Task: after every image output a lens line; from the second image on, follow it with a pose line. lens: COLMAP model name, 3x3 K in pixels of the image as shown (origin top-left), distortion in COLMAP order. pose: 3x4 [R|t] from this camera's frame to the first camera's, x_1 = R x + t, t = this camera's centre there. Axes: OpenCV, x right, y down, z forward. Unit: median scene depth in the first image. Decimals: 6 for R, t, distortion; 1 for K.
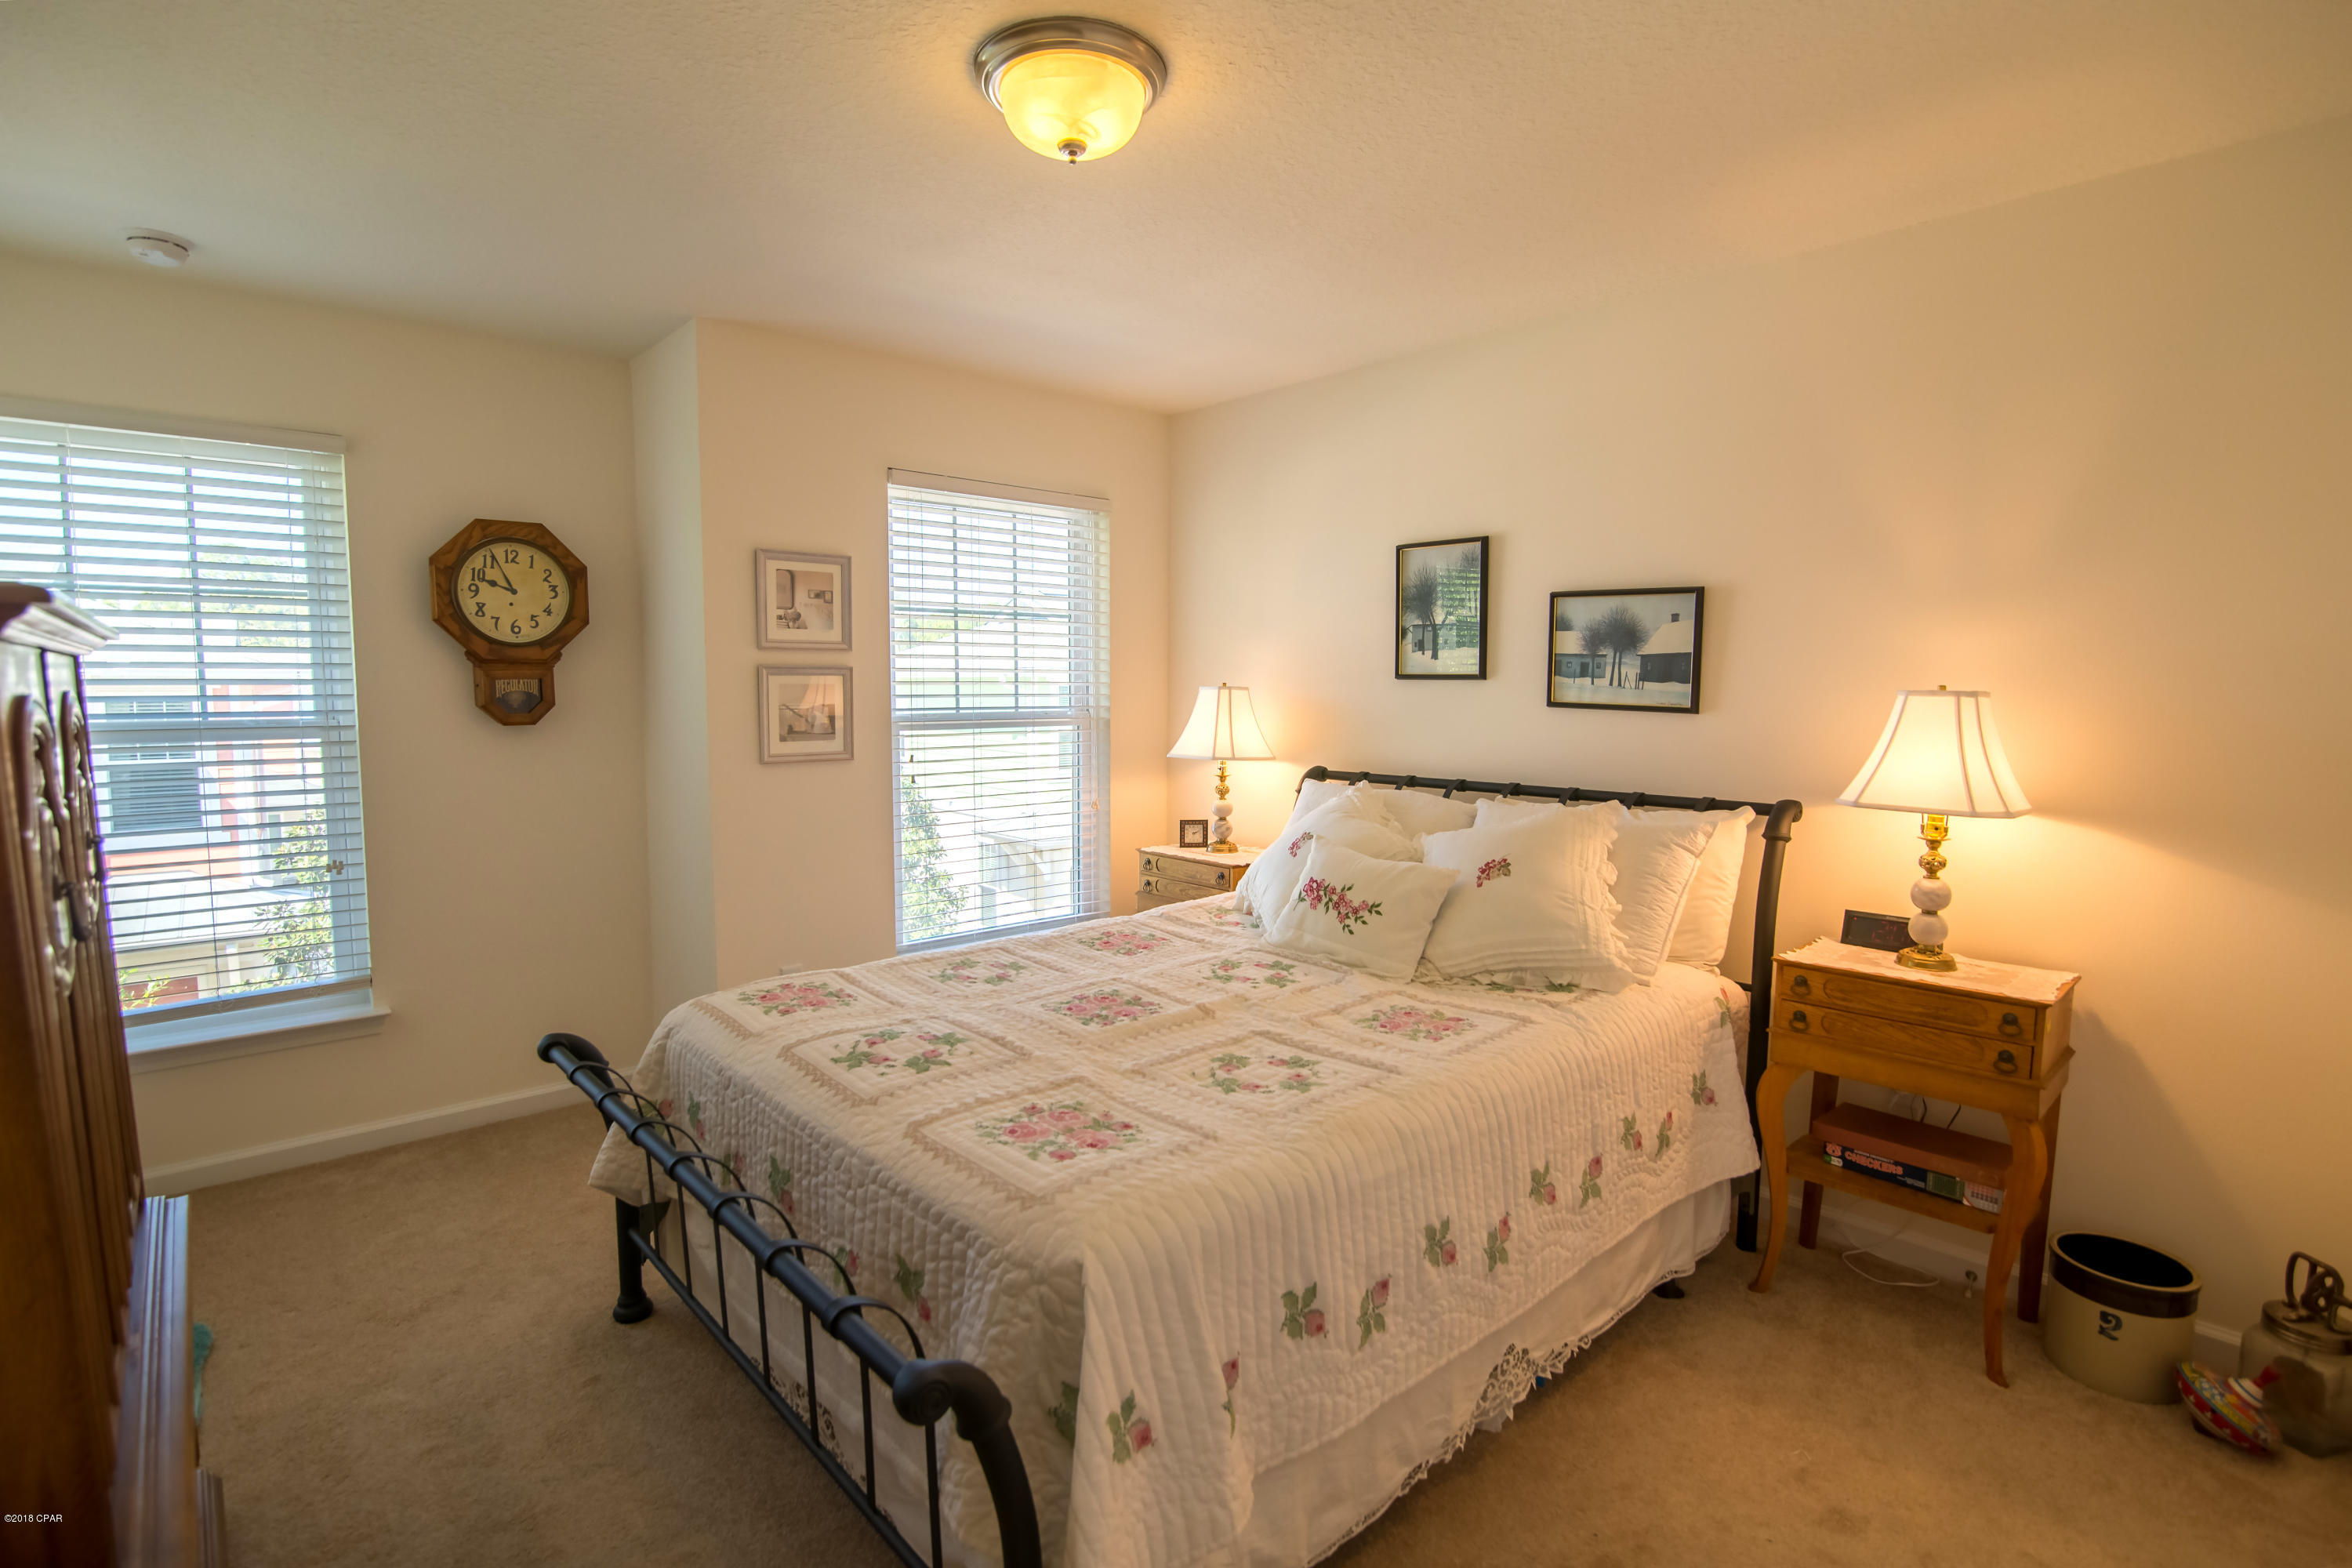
lens RADIAL K [[1097.6, 0, 1172.0], [0, 1097.6, 791.7], [0, 0, 1]] dist [-0.016442, -0.000340]
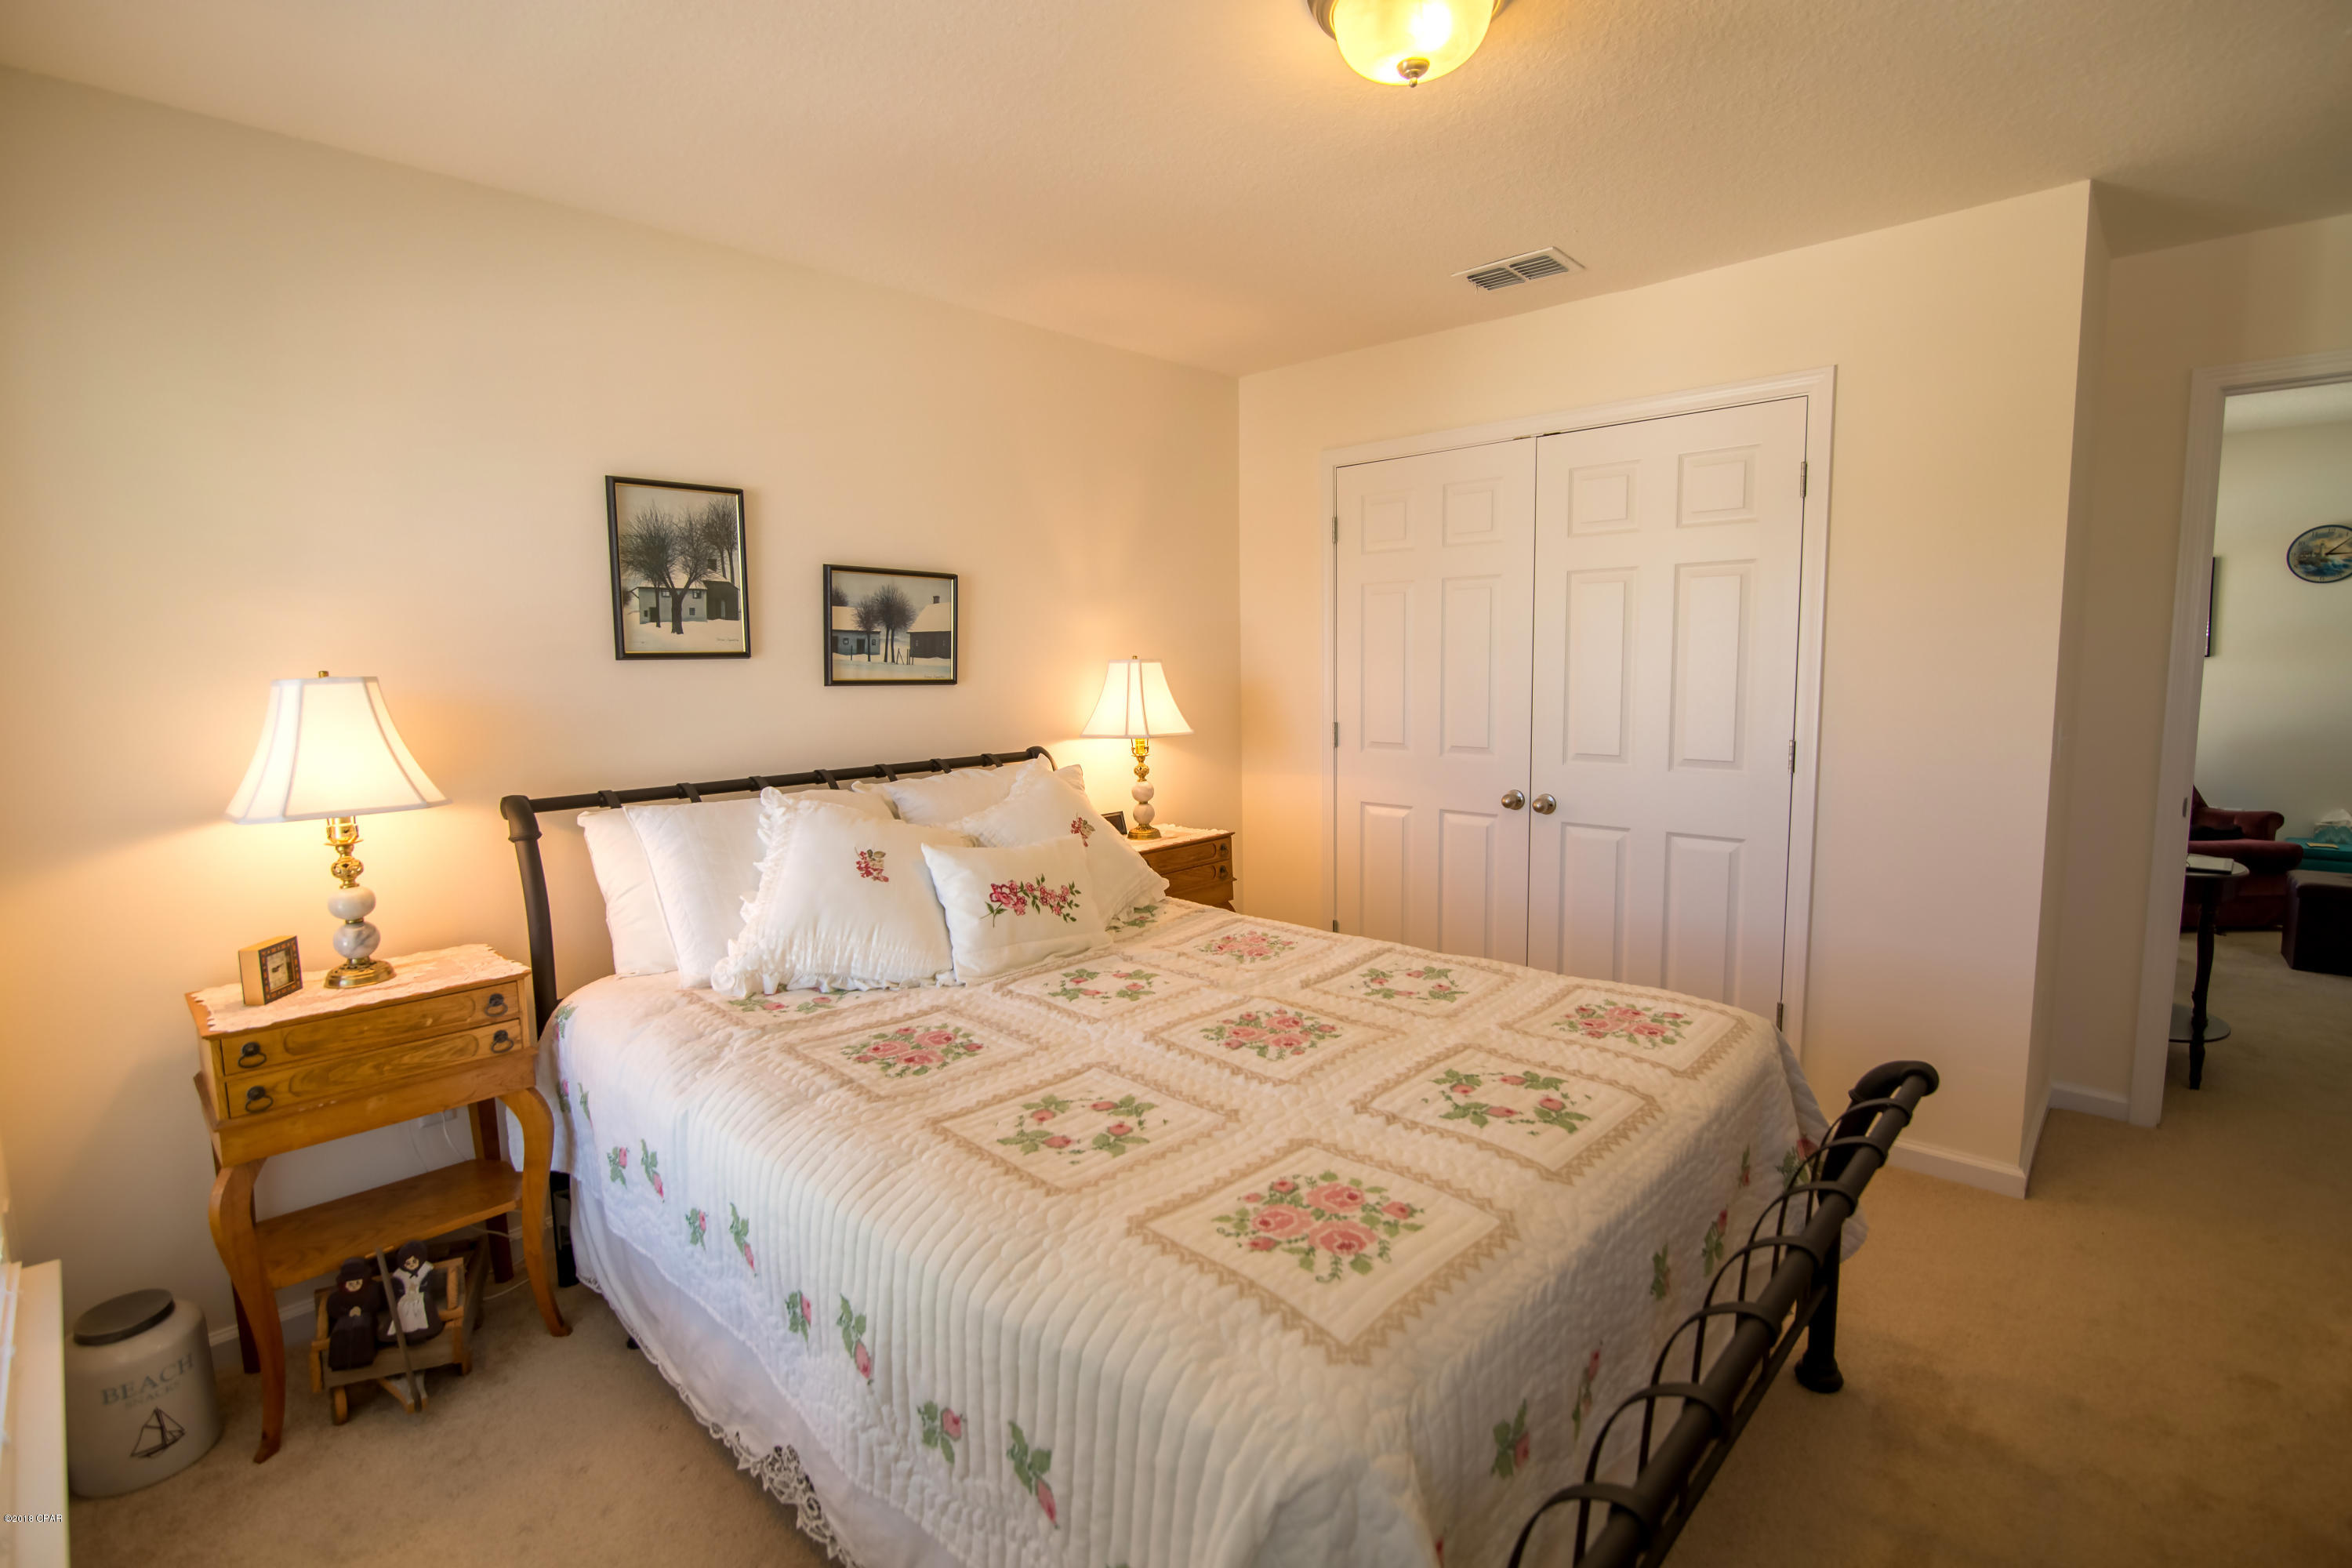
lens RADIAL K [[1087.1, 0, 1166.6], [0, 1087.1, 773.1], [0, 0, 1]] dist [-0.020503, 0.001694]
pose [[-0.061808, -0.102851, 0.992775, -0.650648], [0.121122, 0.986552, 0.109748, -0.076019], [-0.990711, 0.127030, -0.048519, 0.823106]]
